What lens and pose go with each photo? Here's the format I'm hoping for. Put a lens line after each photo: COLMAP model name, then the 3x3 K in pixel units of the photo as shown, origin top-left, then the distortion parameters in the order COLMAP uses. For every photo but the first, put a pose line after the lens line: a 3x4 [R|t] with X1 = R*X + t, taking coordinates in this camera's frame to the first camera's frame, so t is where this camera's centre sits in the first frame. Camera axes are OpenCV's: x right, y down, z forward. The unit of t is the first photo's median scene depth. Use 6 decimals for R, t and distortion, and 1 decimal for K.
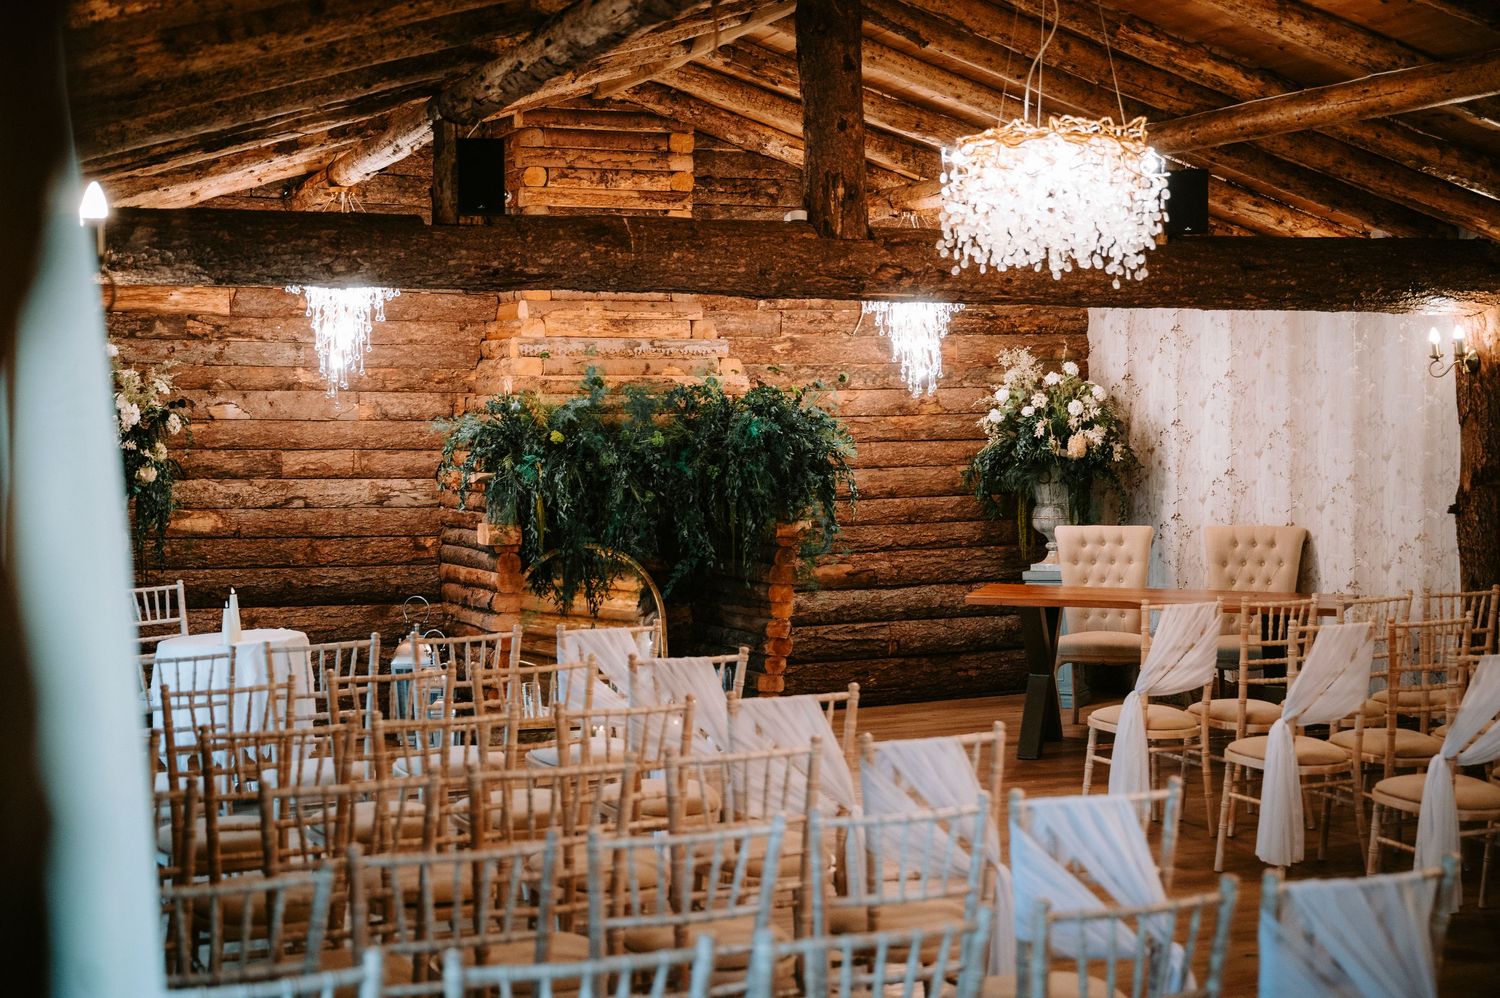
lens RADIAL K [[2125.5, 0, 749.5], [0, 2125.5, 500.9], [0, 0, 1]] dist [-0.016890, 0.000000]
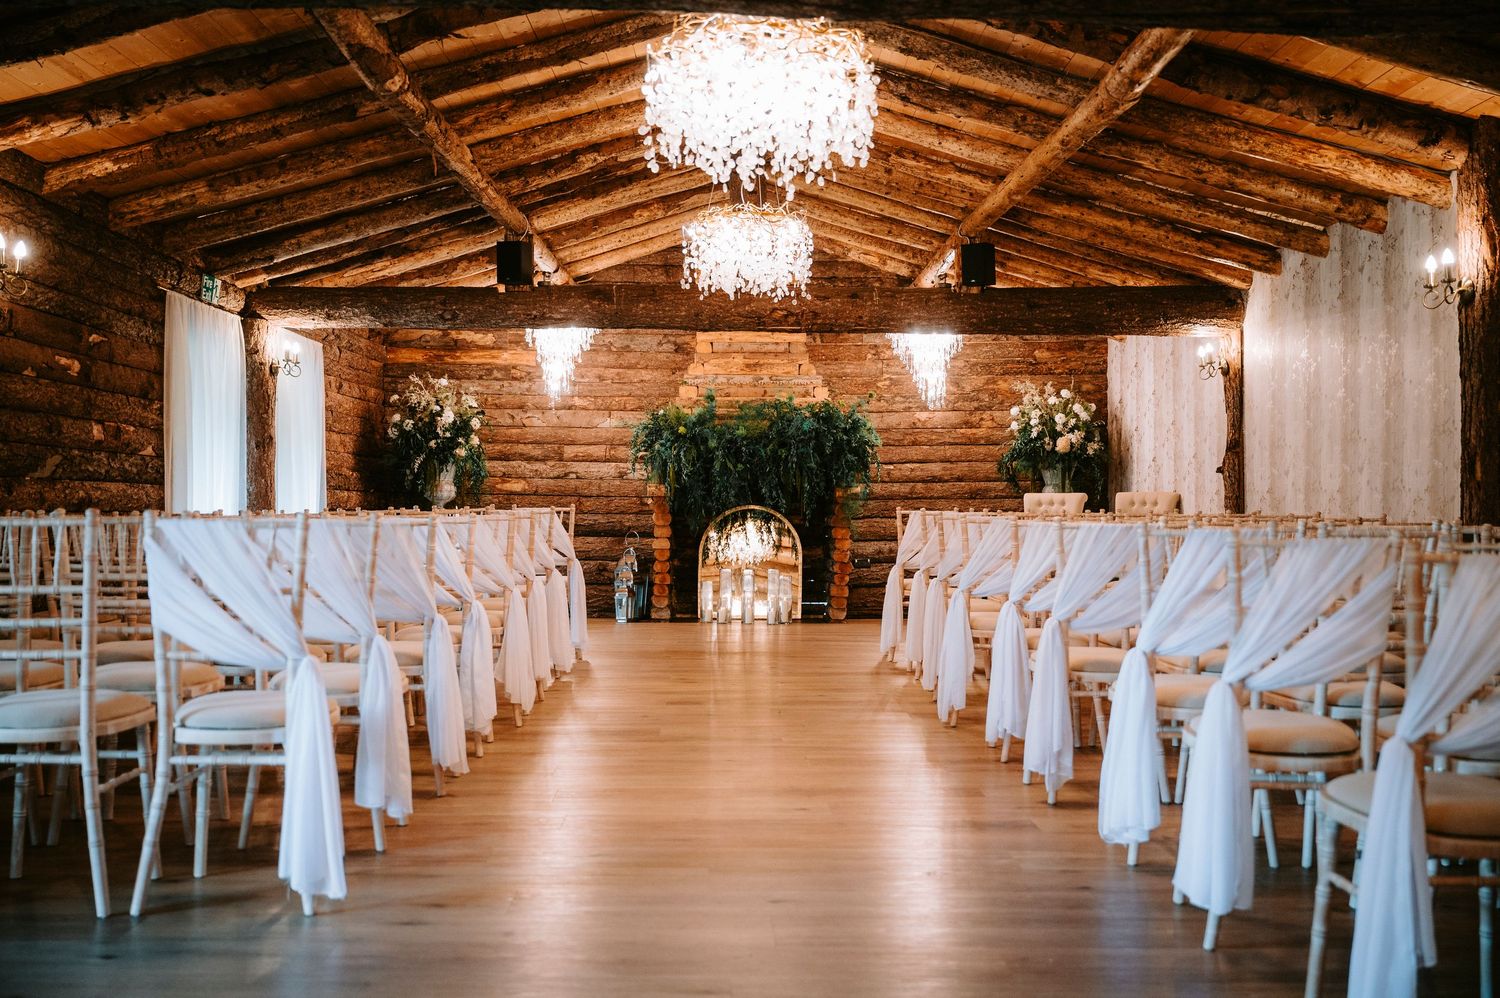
lens RADIAL K [[1516.3, 0, 751.0], [0, 1516.3, 495.5], [0, 0, 1]] dist [0.000758, 0.000000]
pose [[0.932614, 0.006303, -0.360820, 0.361005], [-0.022455, 0.998924, -0.040589, 0.063145], [0.360176, 0.045956, 0.931752, -0.079867]]
